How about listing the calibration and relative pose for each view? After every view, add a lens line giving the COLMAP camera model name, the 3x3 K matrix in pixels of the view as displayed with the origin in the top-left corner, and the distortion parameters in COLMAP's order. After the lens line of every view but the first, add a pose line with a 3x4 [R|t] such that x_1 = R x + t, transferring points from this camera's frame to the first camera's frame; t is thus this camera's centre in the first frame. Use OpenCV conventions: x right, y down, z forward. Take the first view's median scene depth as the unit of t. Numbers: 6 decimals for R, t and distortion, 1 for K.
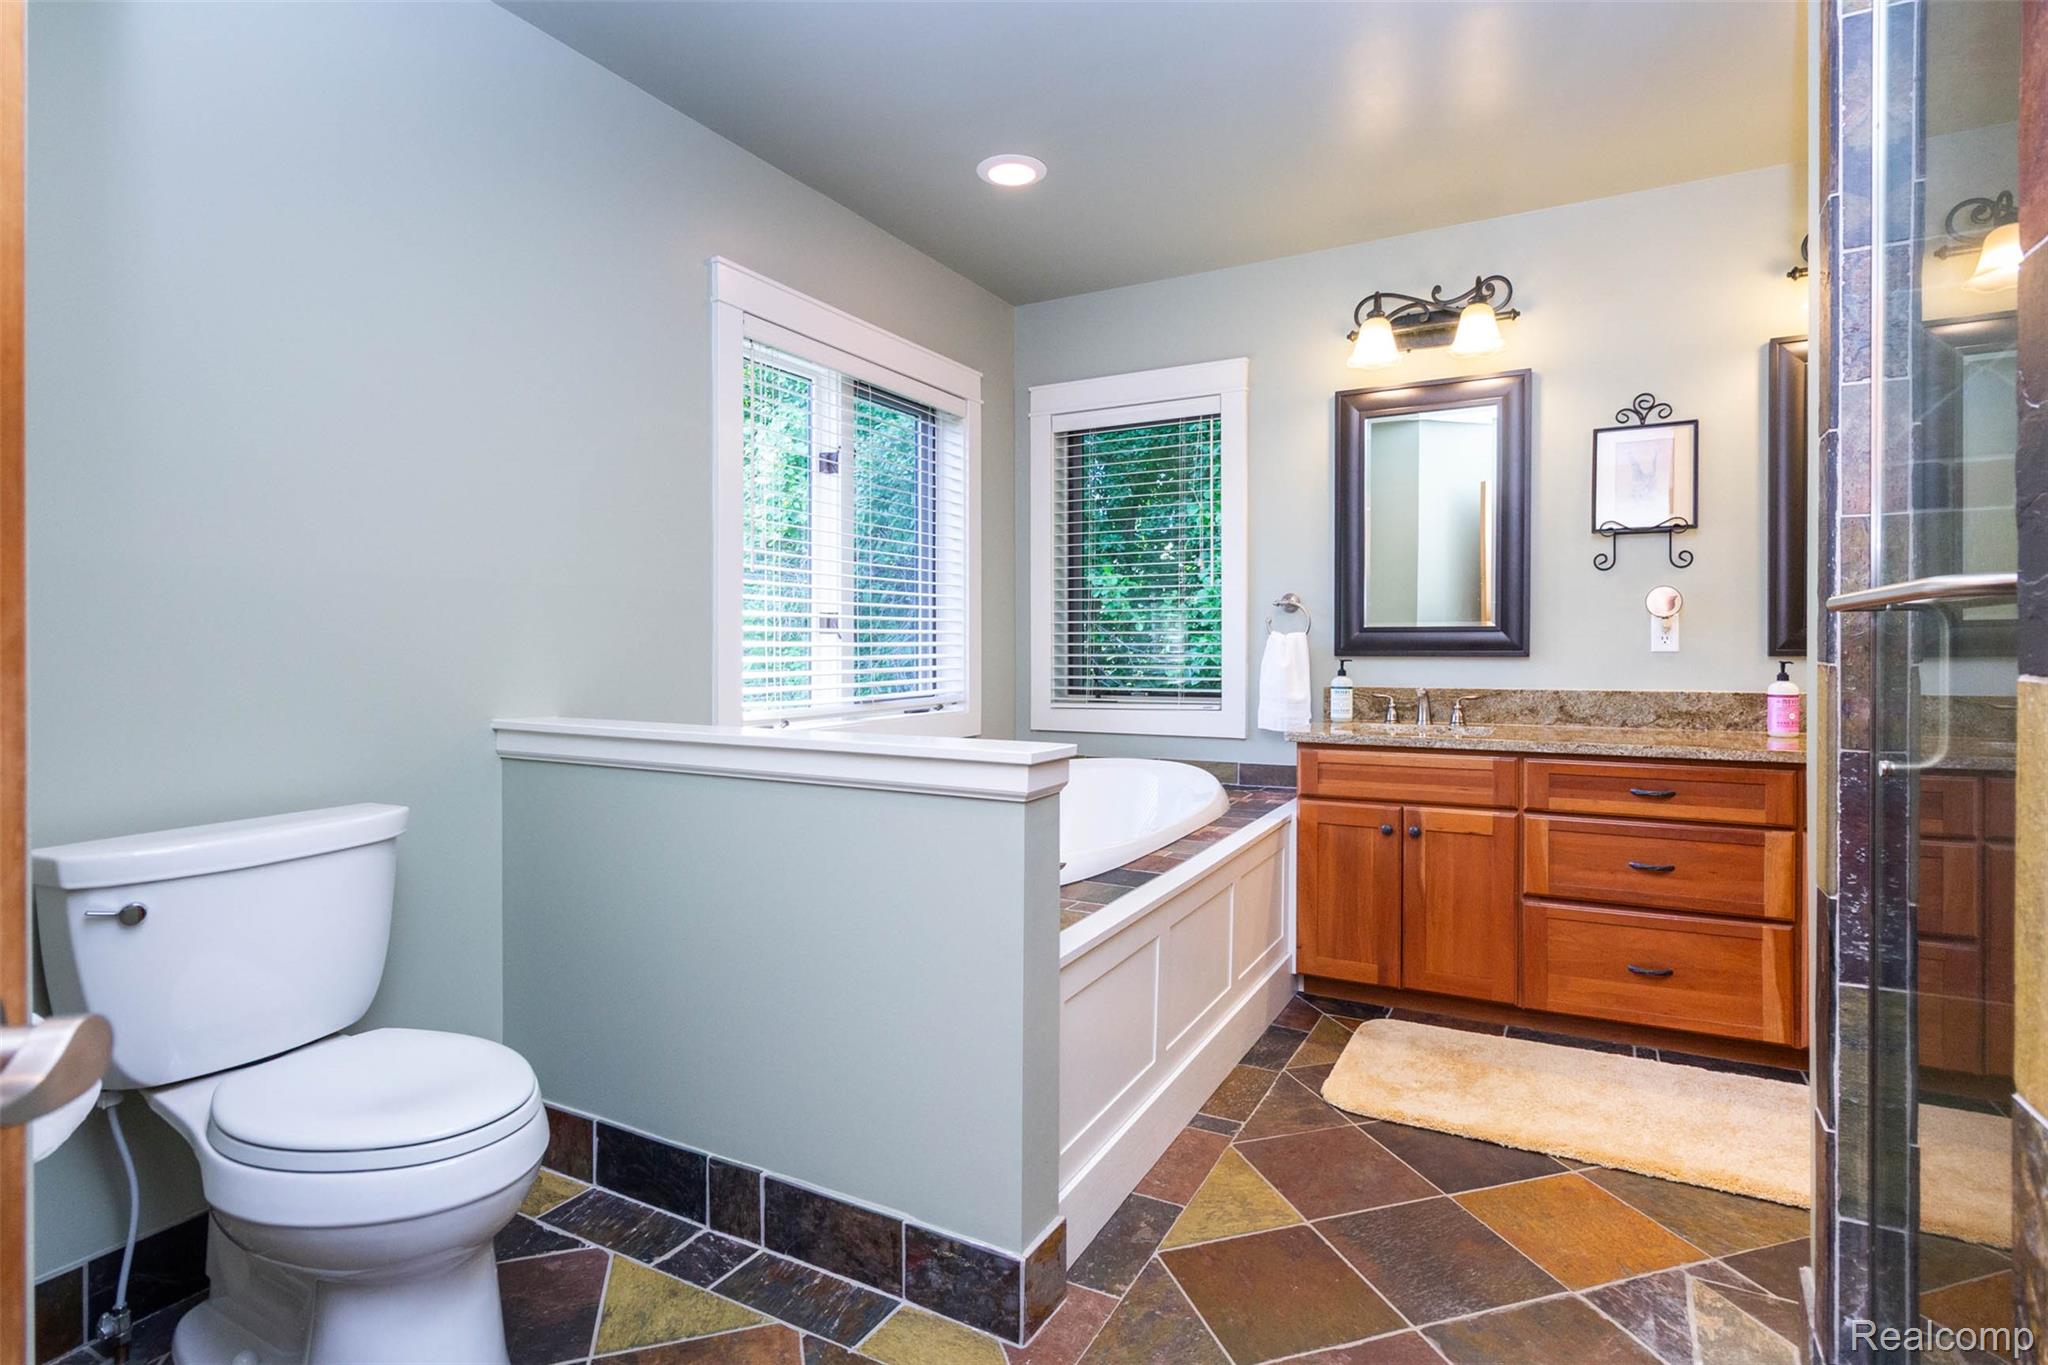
lens RADIAL K [[975.2, 0, 1050.1], [0, 975.2, 686.2], [0, 0, 1]] dist [0.002381, 0.000405]
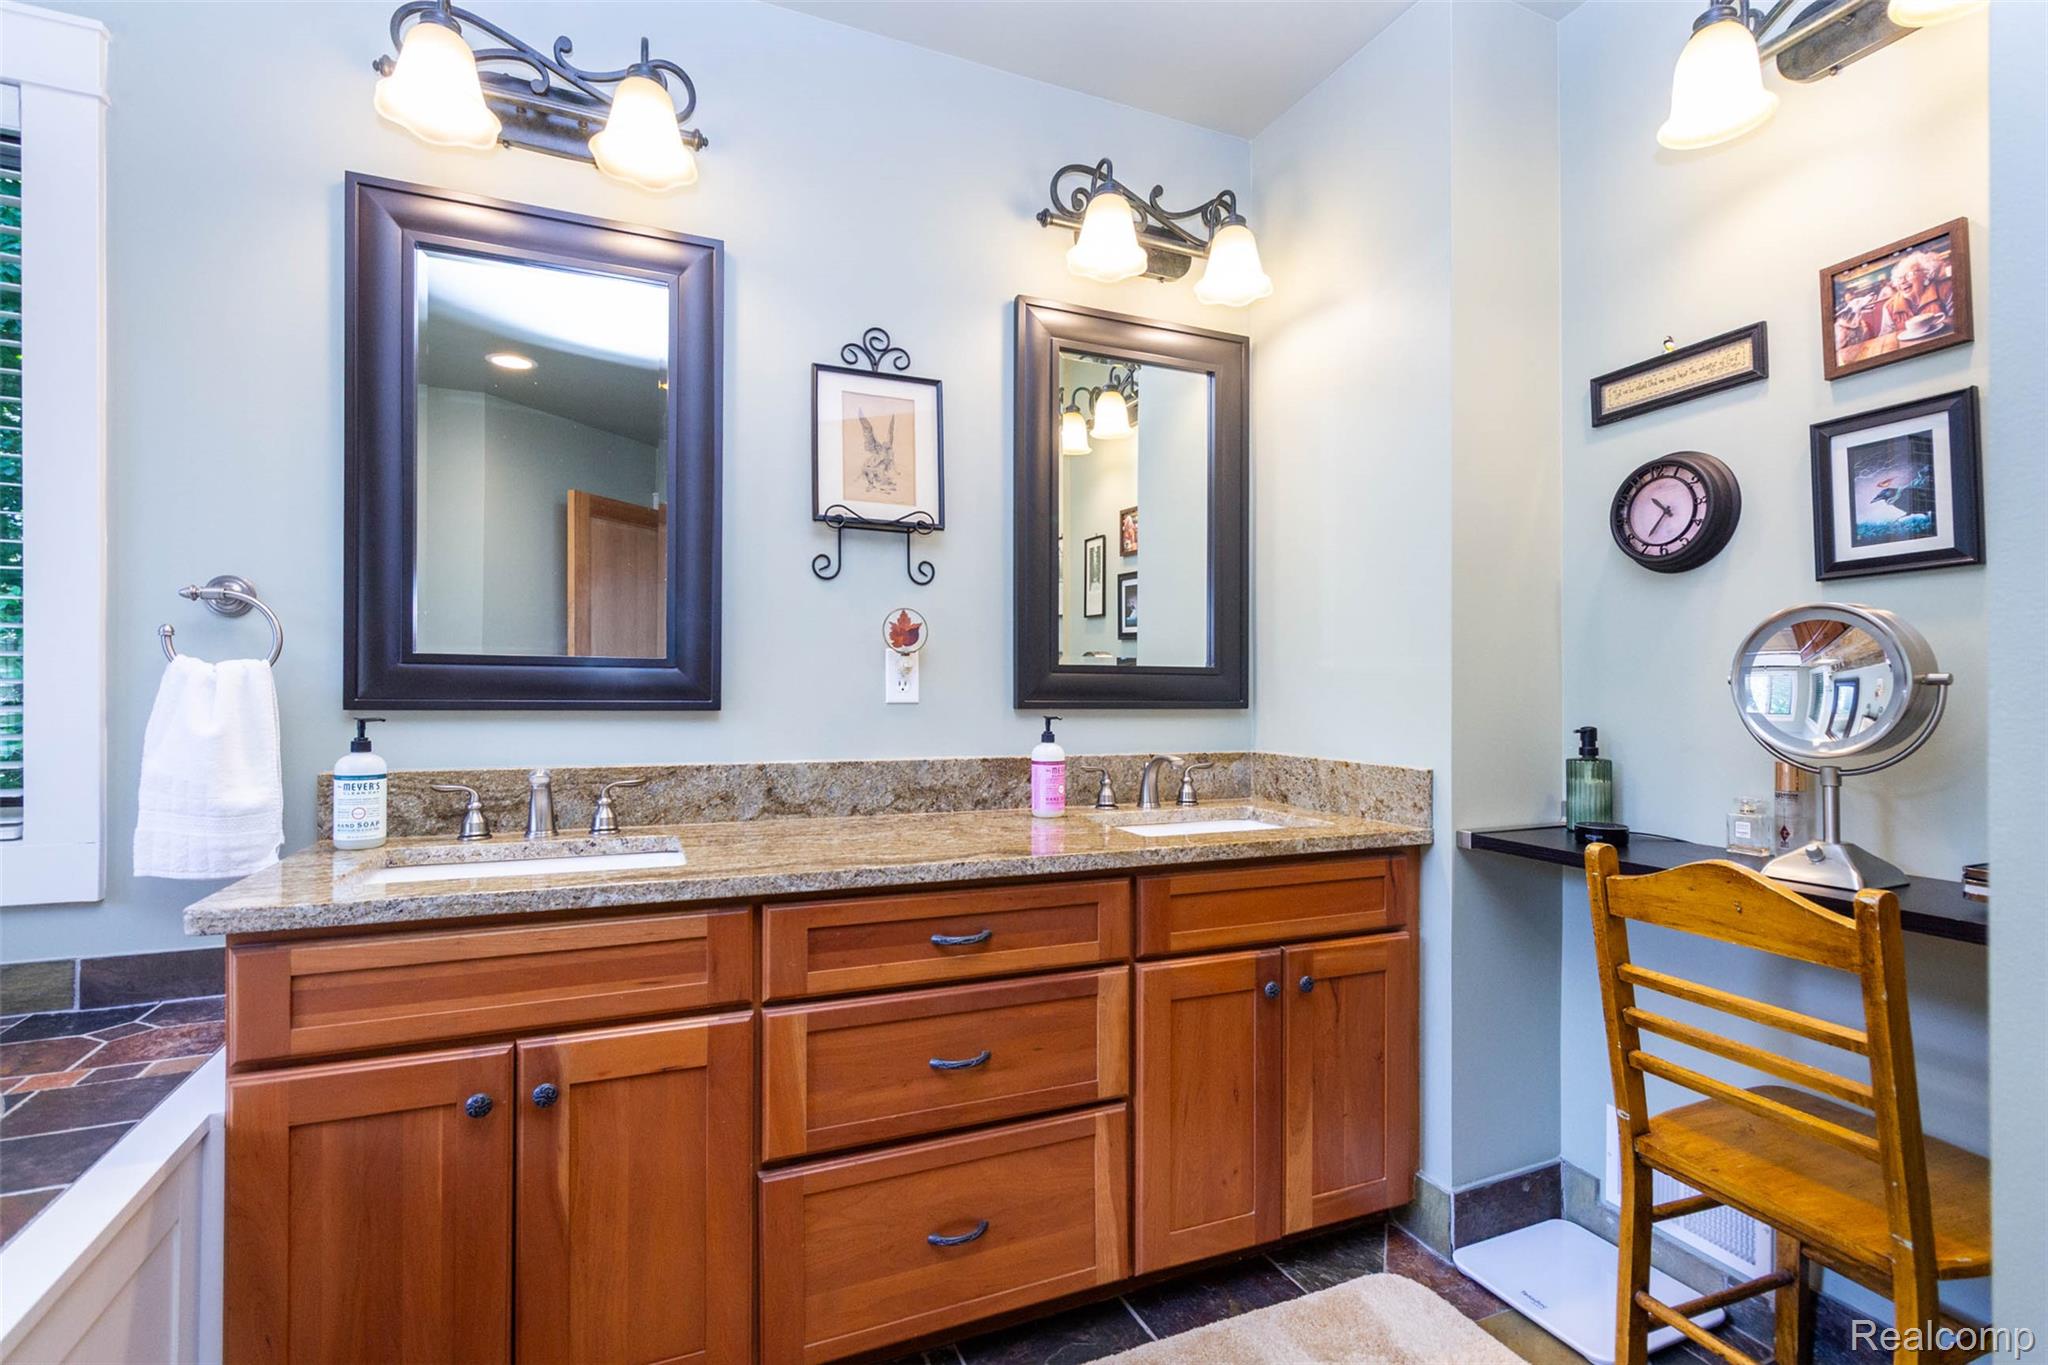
lens RADIAL K [[975.2, 0, 1050.1], [0, 975.2, 686.2], [0, 0, 1]] dist [0.002381, 0.000405]
pose [[0.618121, 0.013030, 0.785975, 0.144946], [0.021684, 0.999199, -0.033618, -0.021313], [-0.785784, 0.037824, 0.617343, 0.483018]]
